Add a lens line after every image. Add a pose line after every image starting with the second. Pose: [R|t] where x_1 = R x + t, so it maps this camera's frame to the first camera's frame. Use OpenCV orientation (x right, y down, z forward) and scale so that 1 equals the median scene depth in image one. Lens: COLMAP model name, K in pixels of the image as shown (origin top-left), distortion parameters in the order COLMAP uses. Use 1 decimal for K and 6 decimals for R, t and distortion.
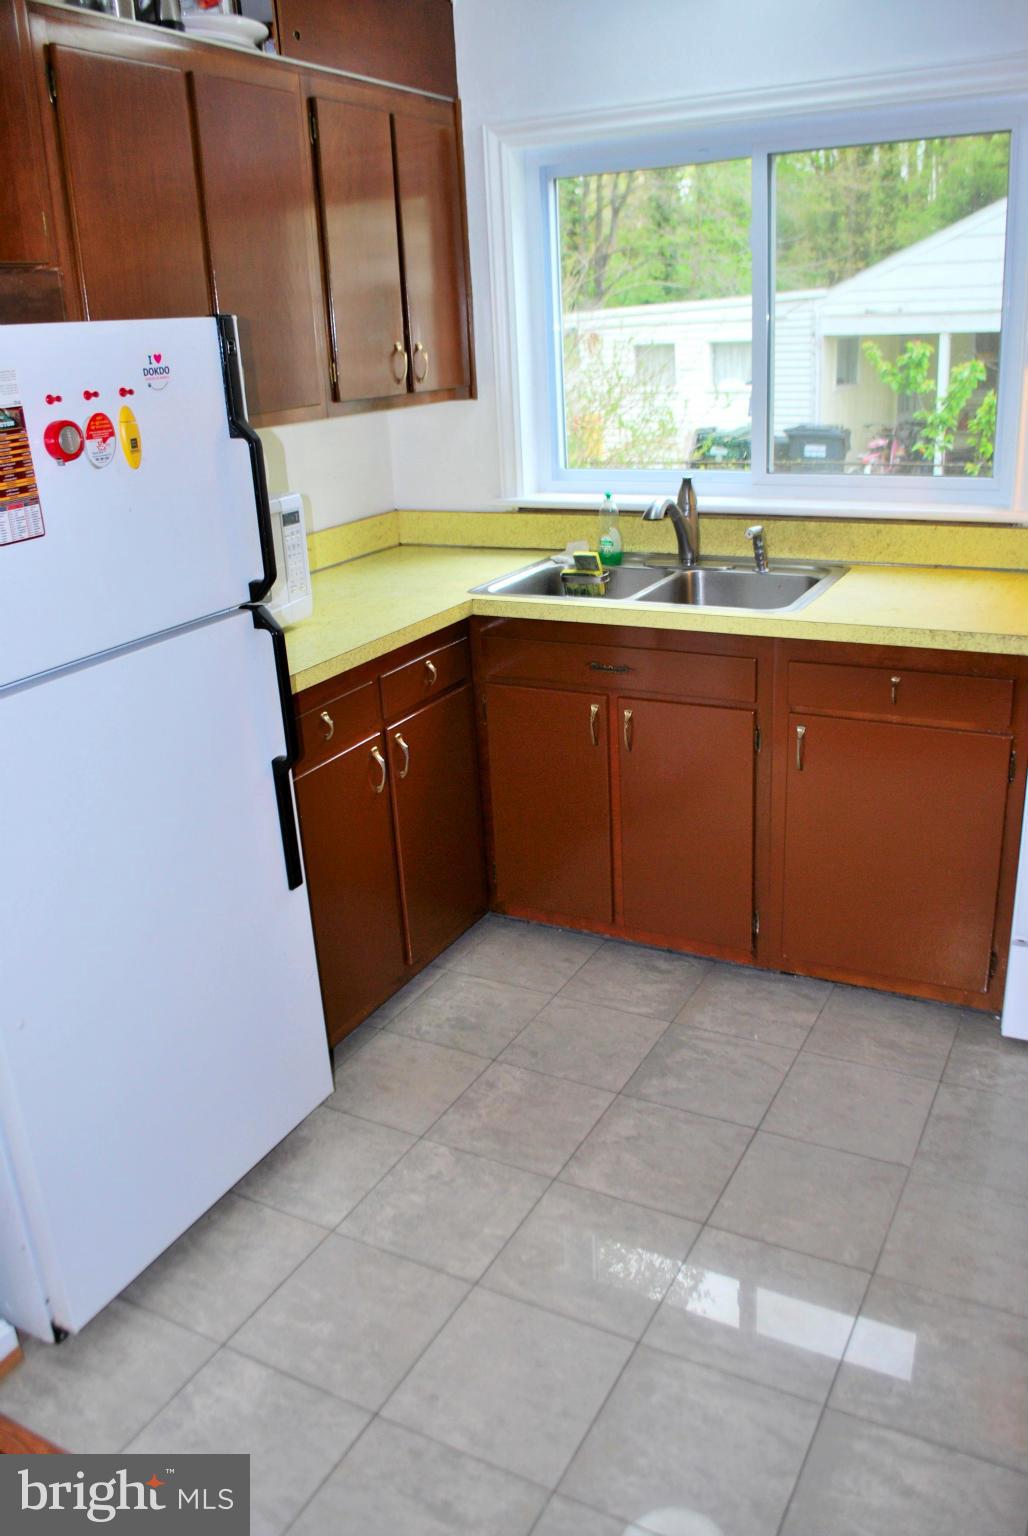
lens RADIAL K [[1211.2, 0, 512.2], [0, 1211.2, 740.3], [0, 0, 1]] dist [-0.086497, 0.015849]
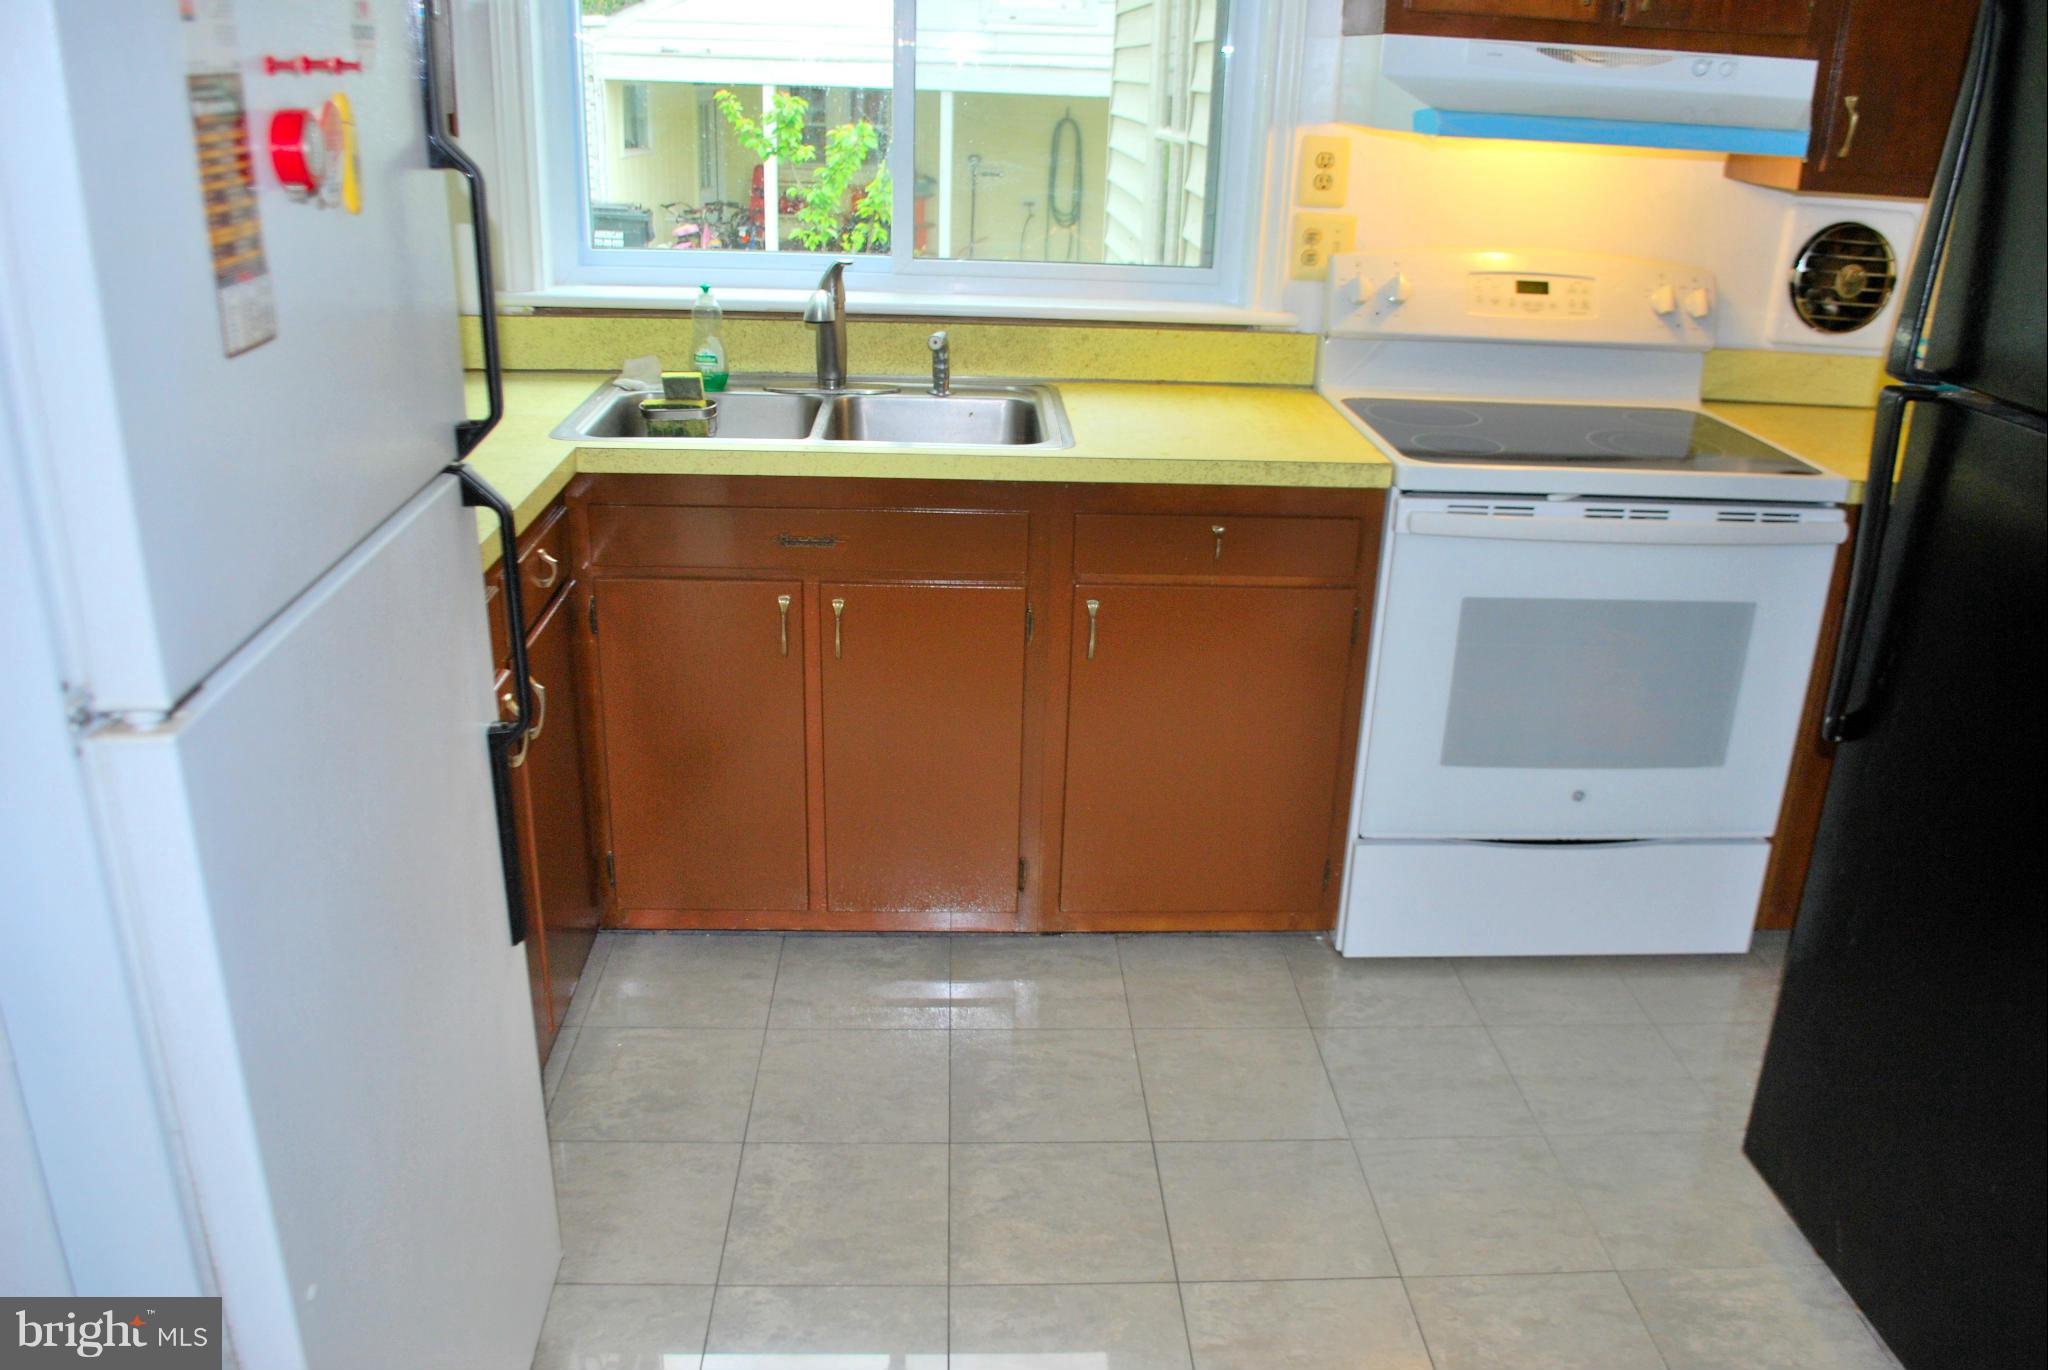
lens RADIAL K [[1615.0, 0, 1058.5], [0, 1615.0, 685.9], [0, 0, 1]] dist [-0.086497, 0.015849]
pose [[0.844589, -0.111899, 0.523592, -0.267982], [0.093880, 0.993717, 0.060937, -0.019140], [-0.527121, -0.002312, 0.849787, 0.144570]]
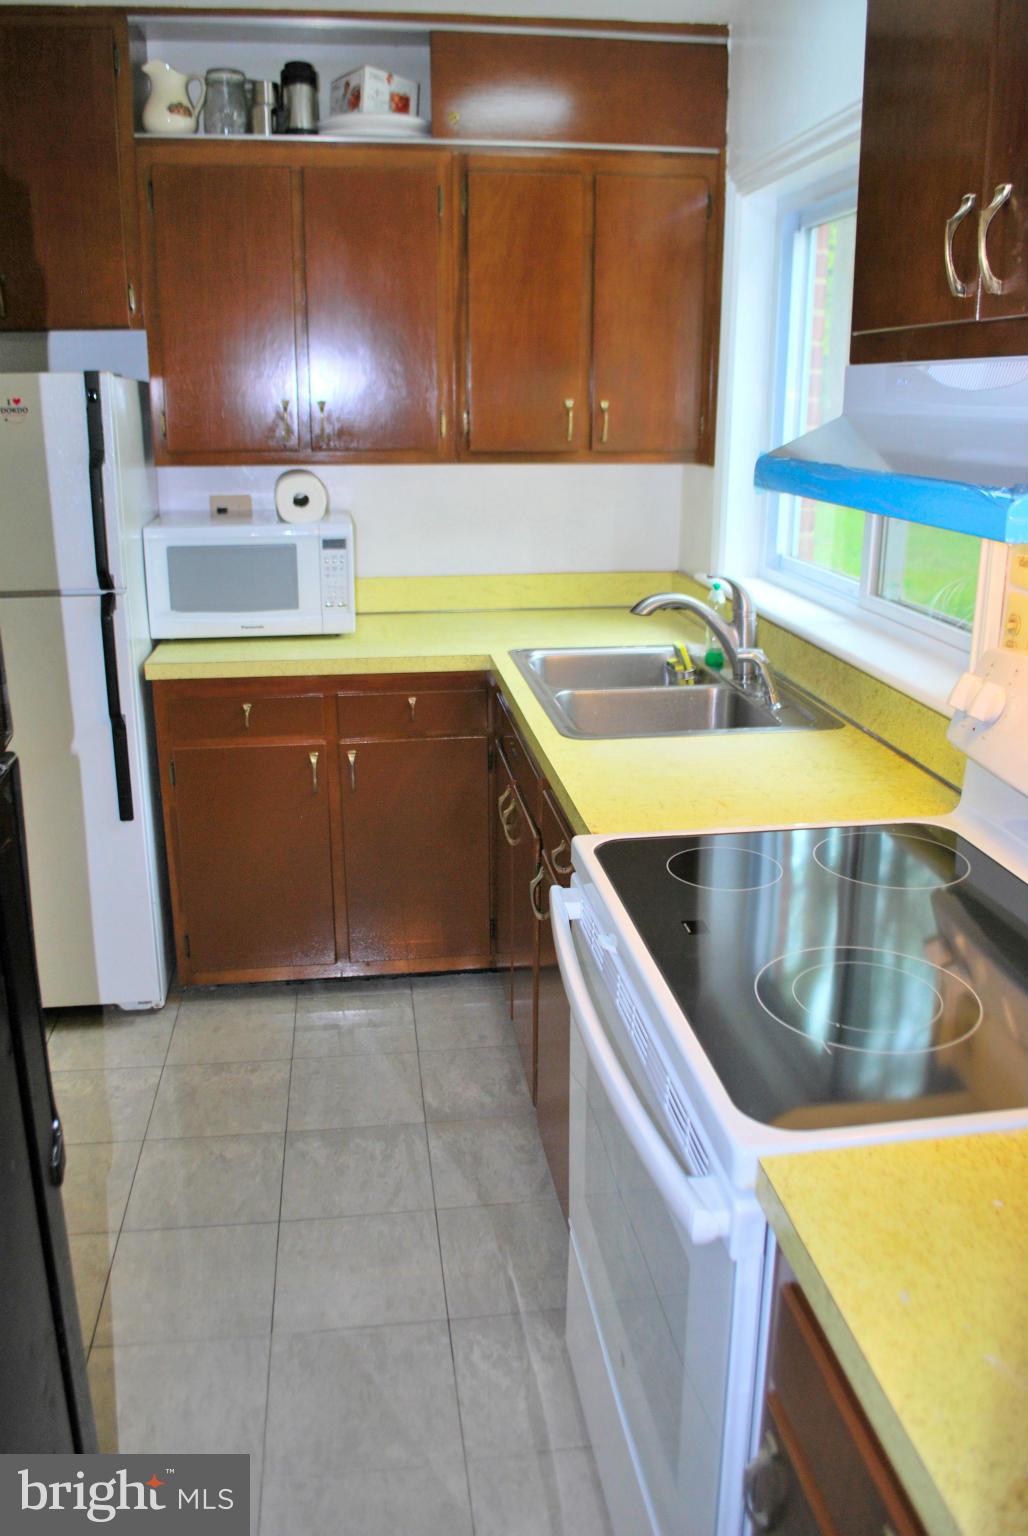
lens RADIAL K [[1211.2, 0, 512.2], [0, 1211.2, 740.3], [0, 0, 1]] dist [-0.086497, 0.015849]
pose [[0.582888, 0.275195, -0.764532, 0.751973], [-0.294469, 0.948484, 0.116903, -0.168659], [0.757317, 0.156989, 0.633896, 0.375701]]
